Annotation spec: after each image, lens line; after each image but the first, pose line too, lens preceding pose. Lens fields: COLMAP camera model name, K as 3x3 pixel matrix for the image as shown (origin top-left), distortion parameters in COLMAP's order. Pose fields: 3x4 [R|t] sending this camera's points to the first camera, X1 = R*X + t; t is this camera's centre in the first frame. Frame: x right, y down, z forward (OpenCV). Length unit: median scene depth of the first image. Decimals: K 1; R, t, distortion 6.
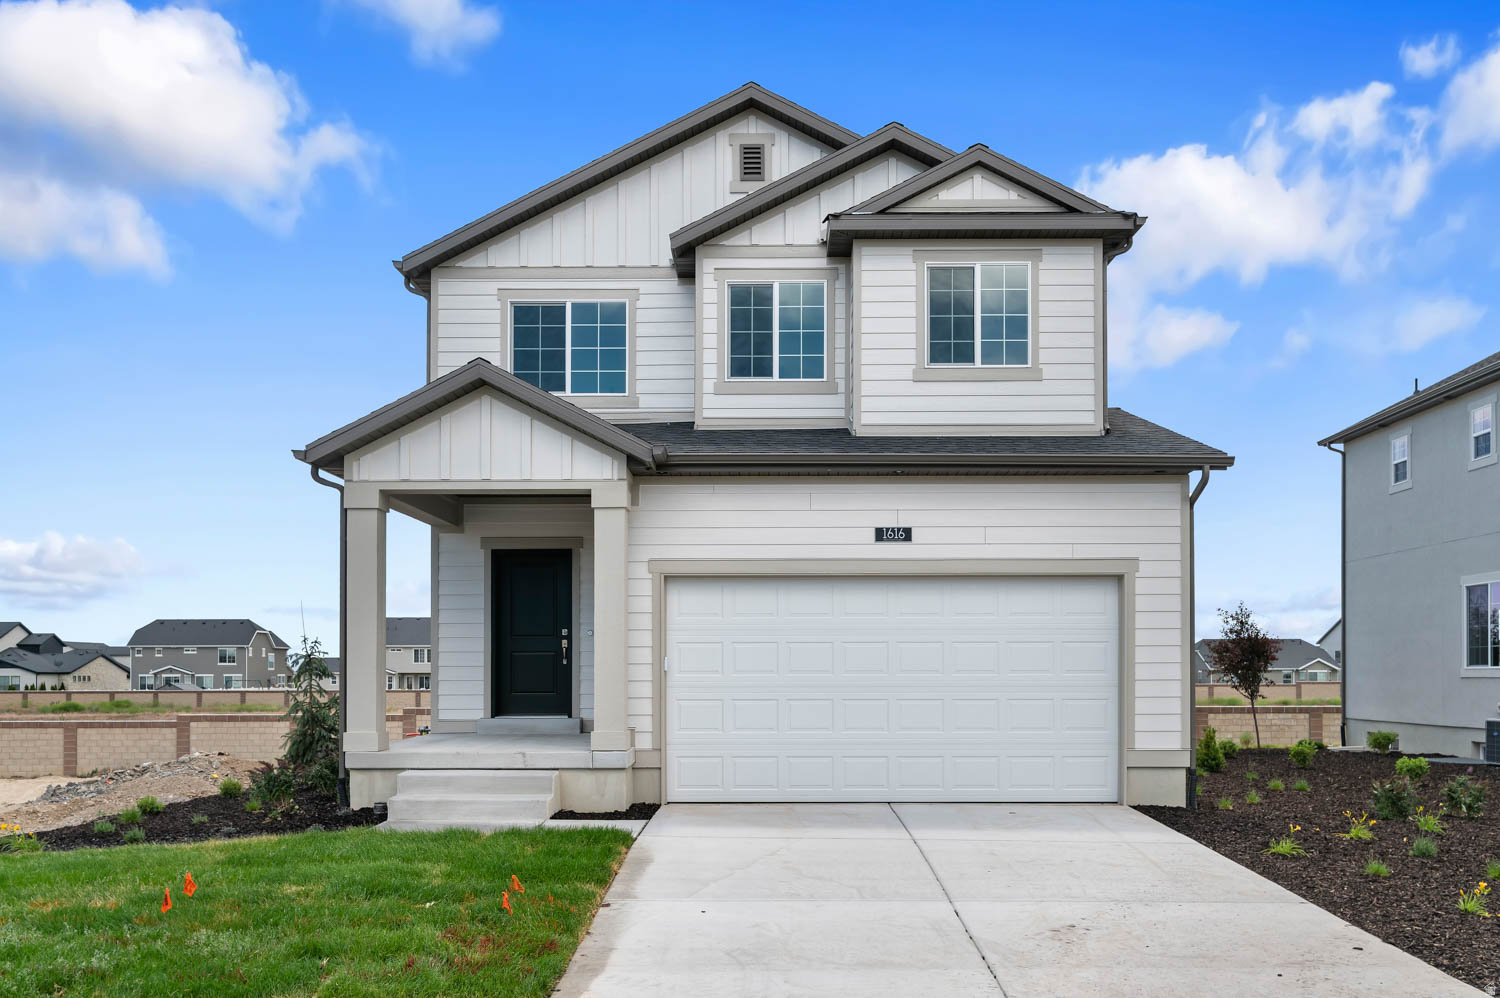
lens RADIAL K [[1214.7, 0, 746.1], [0, 1214.7, 498.9], [0, 0, 1]] dist [-0.009210, 0.003903]
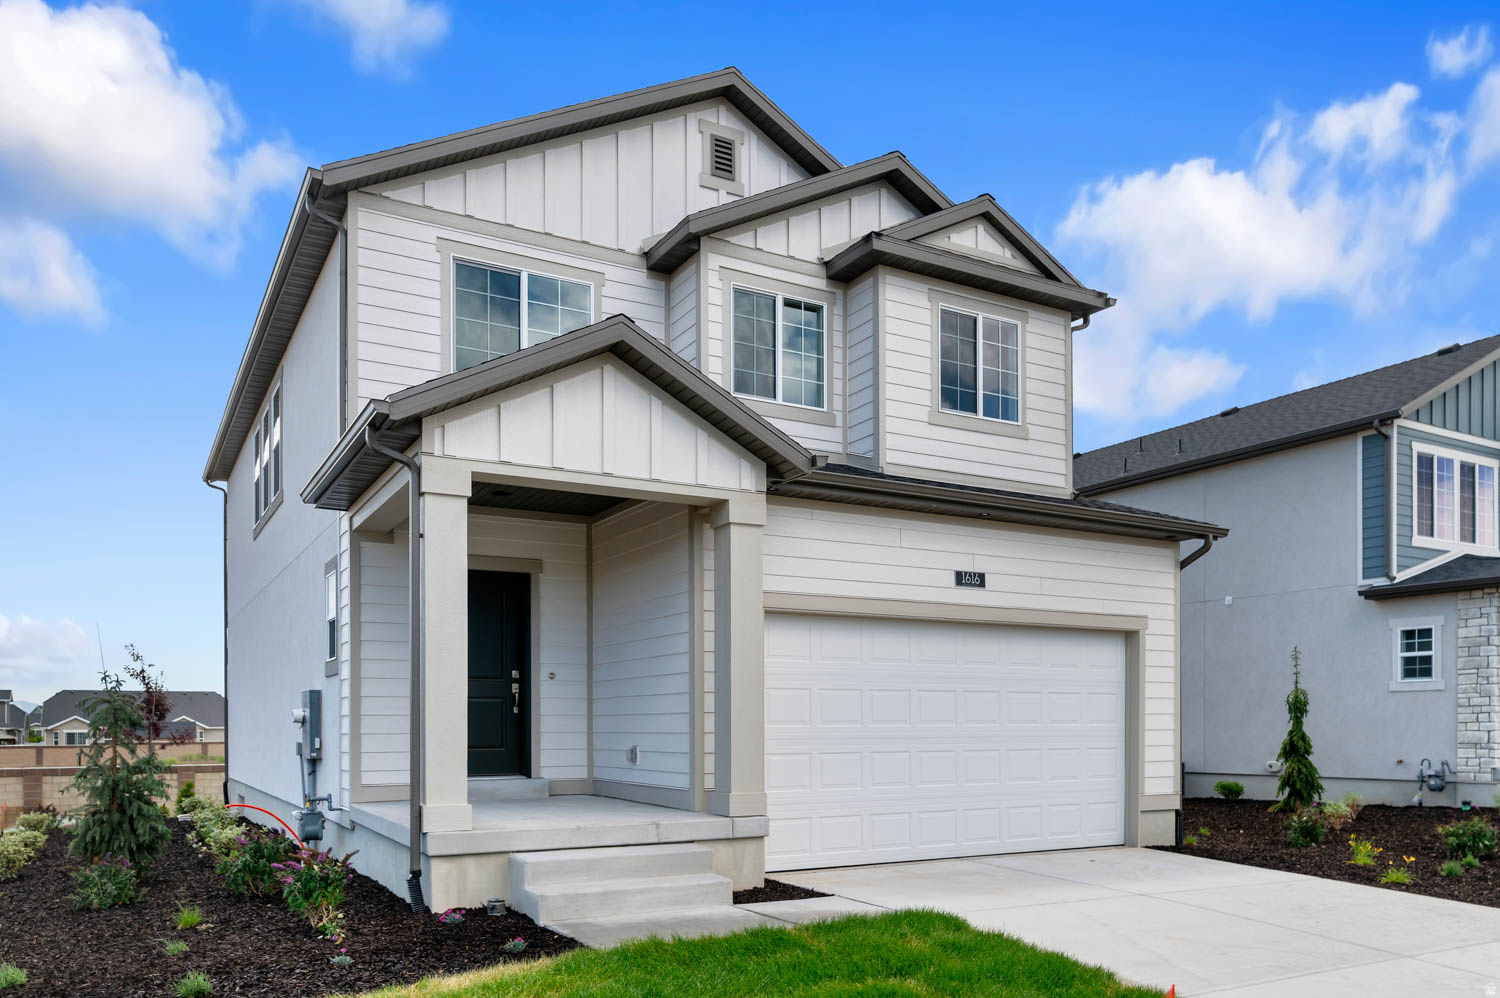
lens RADIAL K [[1129.8, 0, 741.6], [0, 1129.8, 601.8], [0, 0, 1]] dist [-0.001083, 0.001328]
pose [[0.860109, 0.055034, 0.507133, -0.439977], [-0.070539, 0.997444, 0.011392, 0.044945], [-0.505210, -0.045571, 0.861792, 0.292481]]
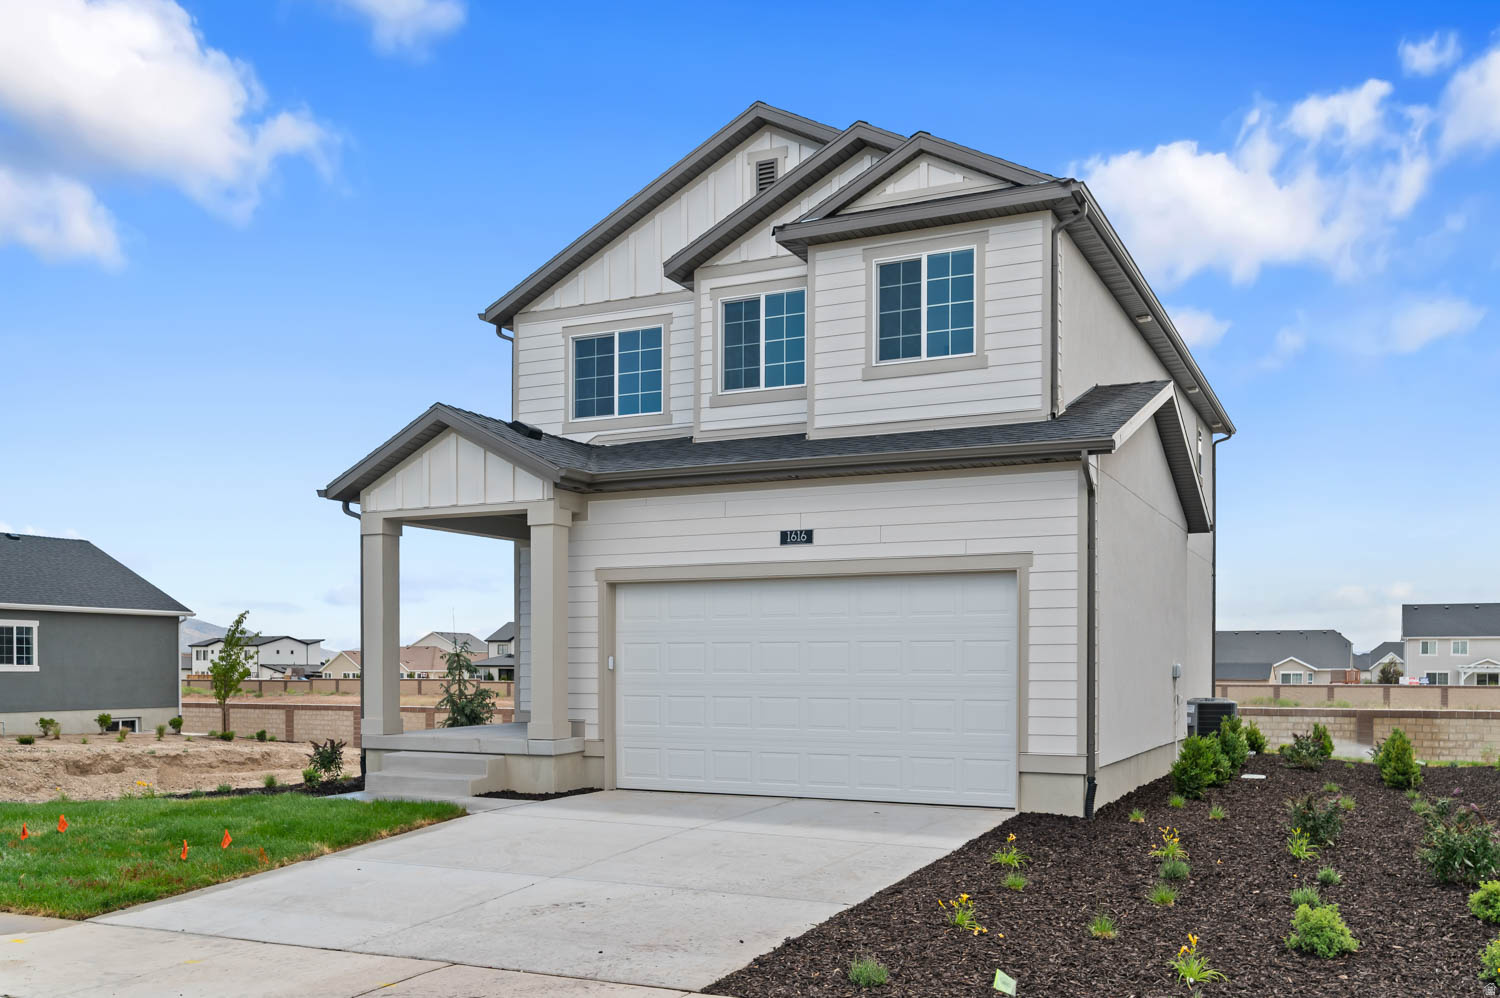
lens RADIAL K [[1263.0, 0, 755.6], [0, 1263.0, 498.8], [0, 0, 1]] dist [-0.008628, 0.009419]
pose [[0.907416, -0.052735, -0.416911, 0.486495], [0.056475, 0.998398, -0.003368, -0.001348], [0.416421, -0.020489, 0.908941, 0.015318]]
